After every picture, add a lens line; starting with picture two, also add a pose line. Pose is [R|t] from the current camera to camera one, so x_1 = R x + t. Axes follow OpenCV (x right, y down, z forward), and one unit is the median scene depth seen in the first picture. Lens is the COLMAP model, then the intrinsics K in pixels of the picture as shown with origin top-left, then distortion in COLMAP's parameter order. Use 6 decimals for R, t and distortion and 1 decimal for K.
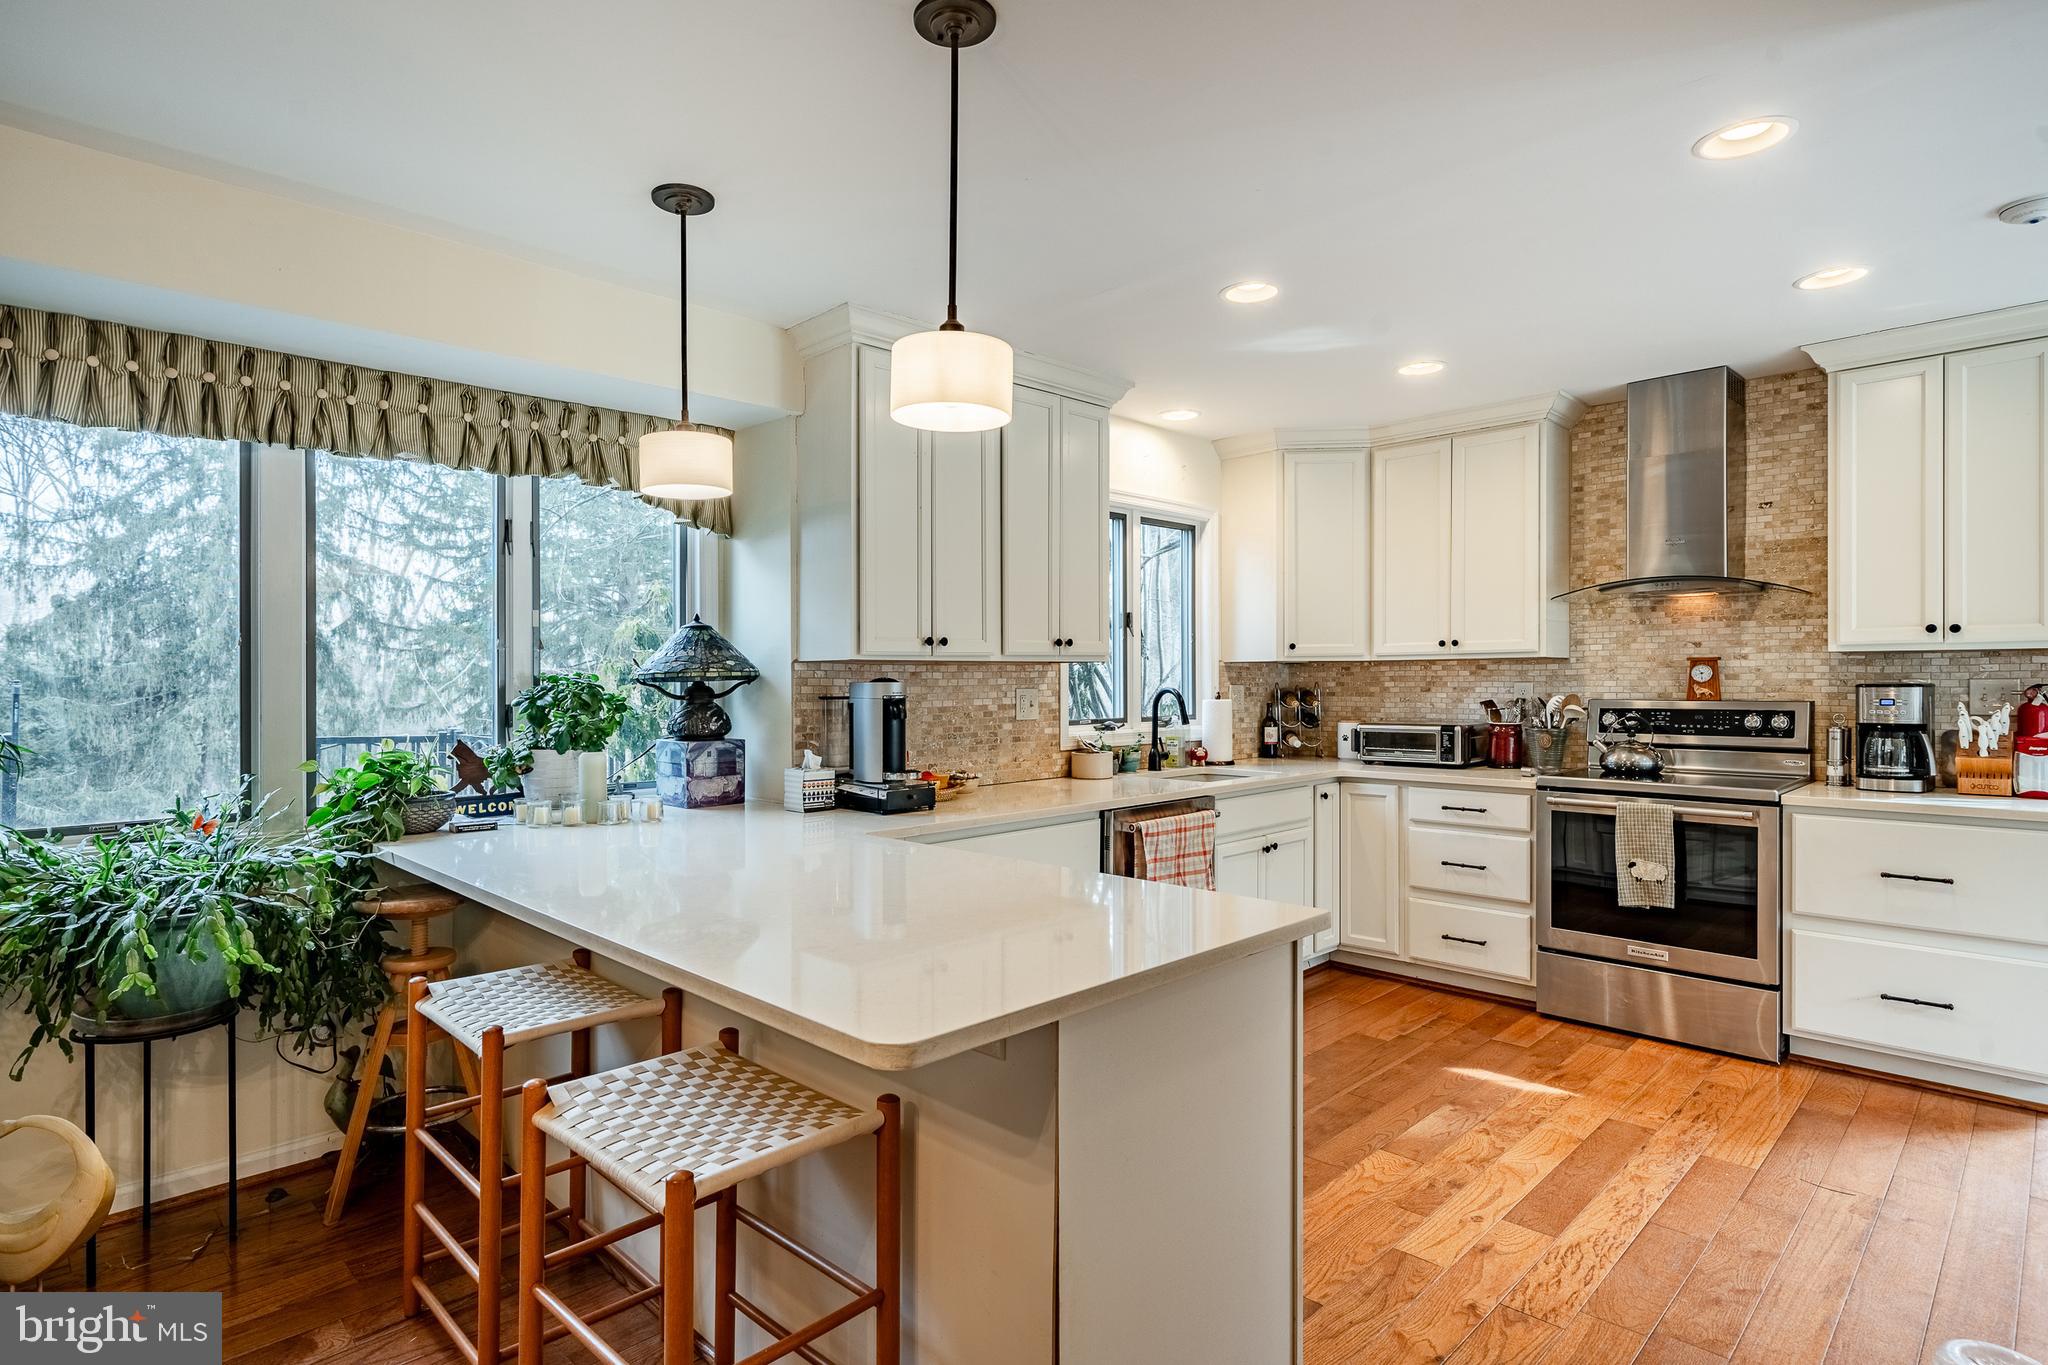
lens RADIAL K [[1064.9, 0, 1024.0], [0, 1064.9, 682.5], [0, 0, 1]] dist [0.001996, 0.000061]
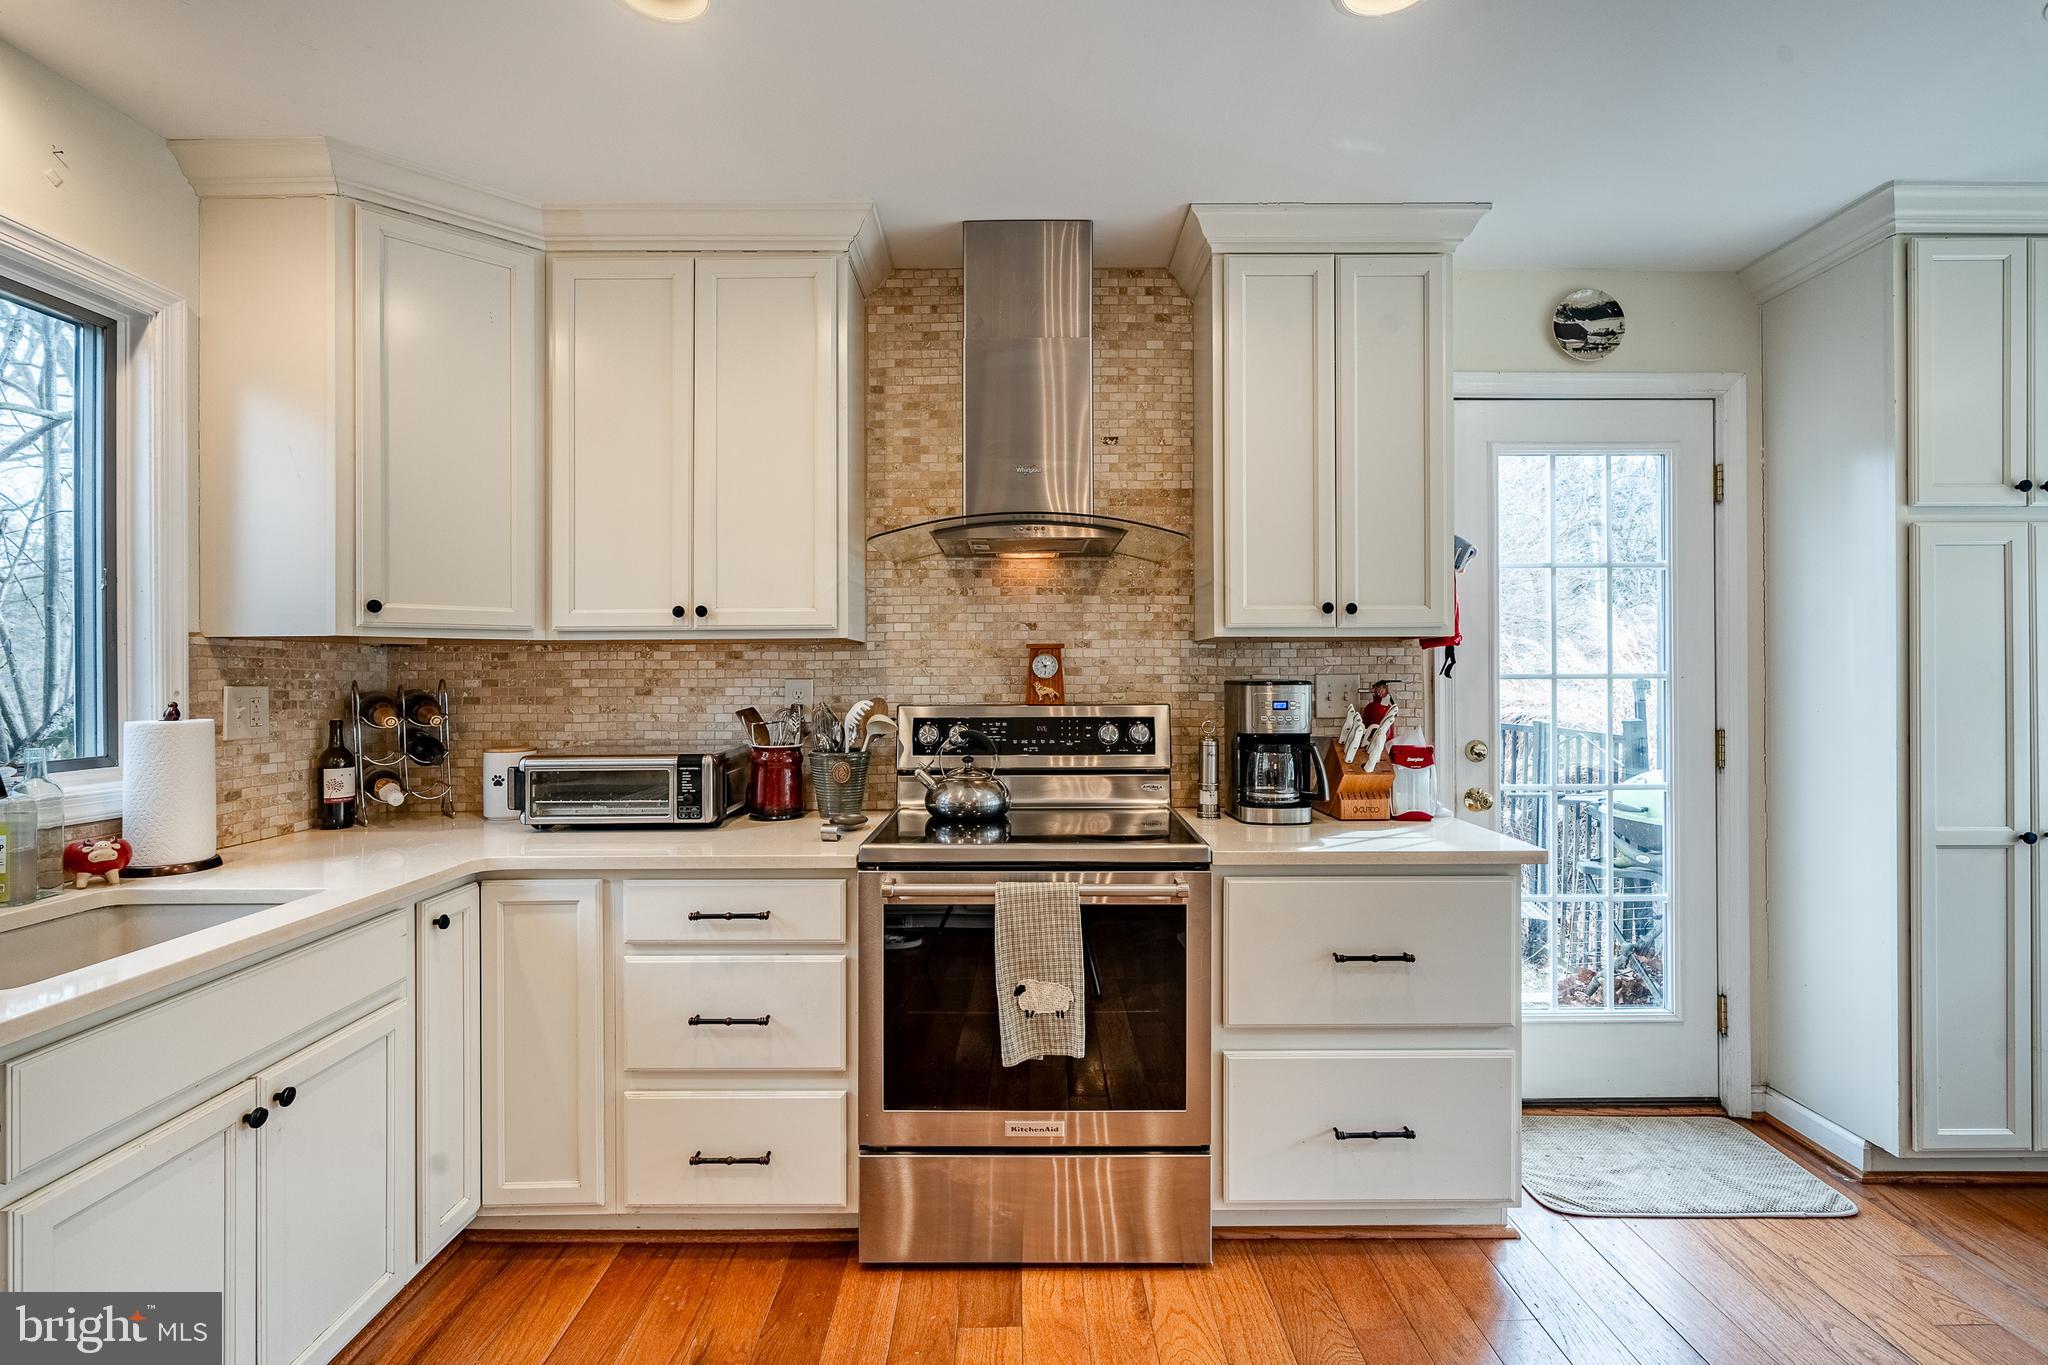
lens RADIAL K [[923.7, 0, 1012.6], [0, 923.7, 678.9], [0, 0, 1]] dist [-0.002554, 0.000023]
pose [[0.711639, -0.001245, 0.702545, 0.182479], [0.001604, 0.999999, 0.000148, -0.000391], [-0.702544, 0.001022, 0.711640, 0.554243]]
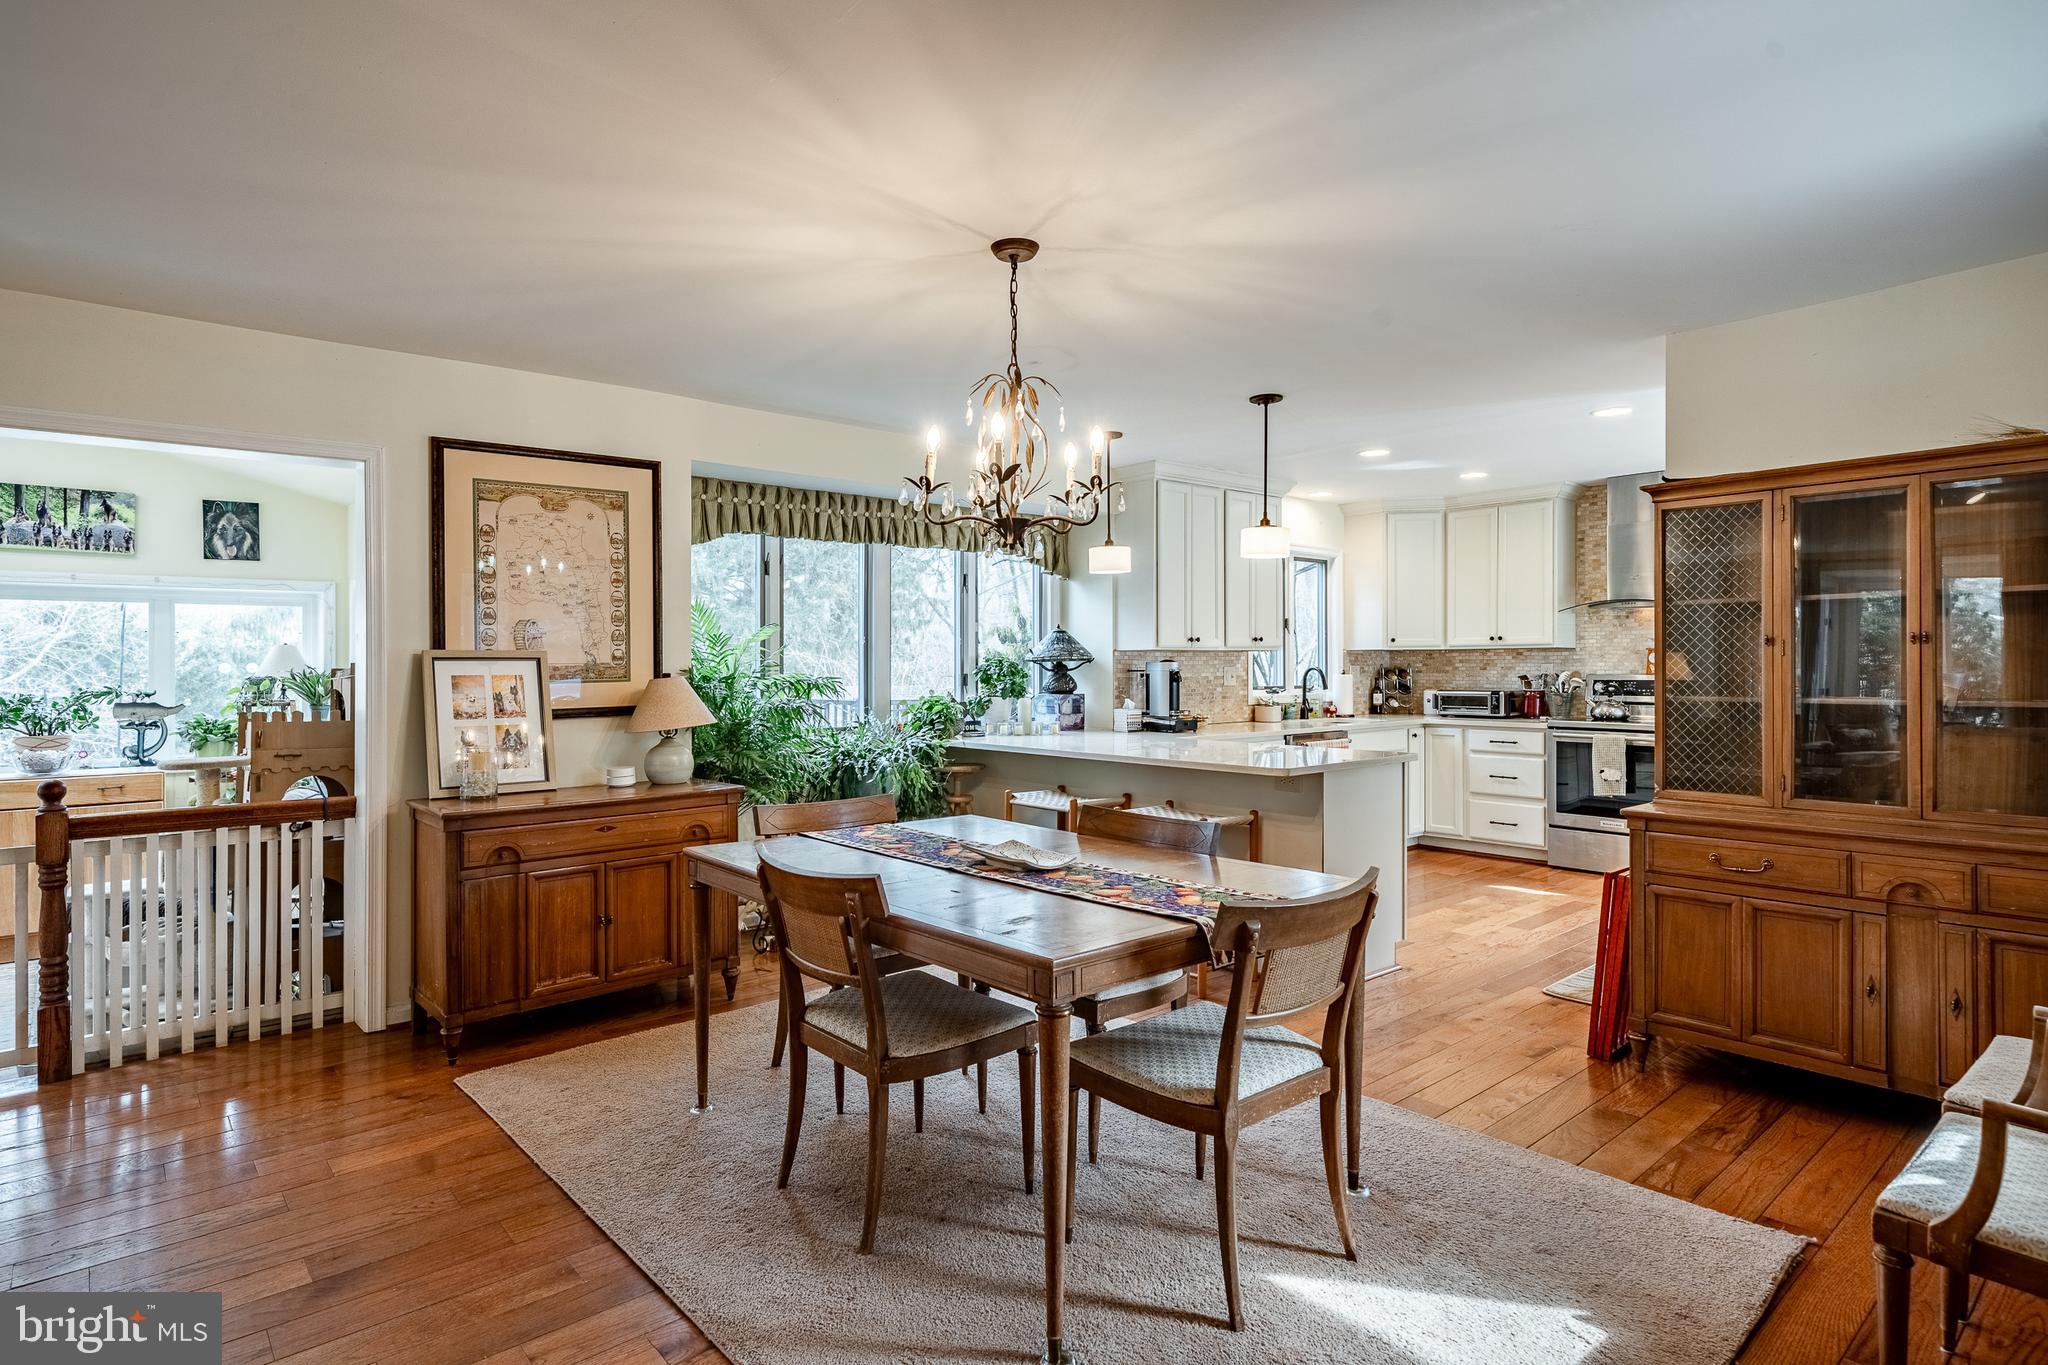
lens RADIAL K [[1094.6, 0, 1018.6], [0, 1094.6, 660.2], [0, 0, 1]] dist [0.002488, 0.000121]
pose [[0.997539, 0.001293, -0.070107, -0.197074], [-0.001772, 0.999975, -0.006773, 0.007505], [0.070097, 0.006880, 0.997516, -0.685147]]
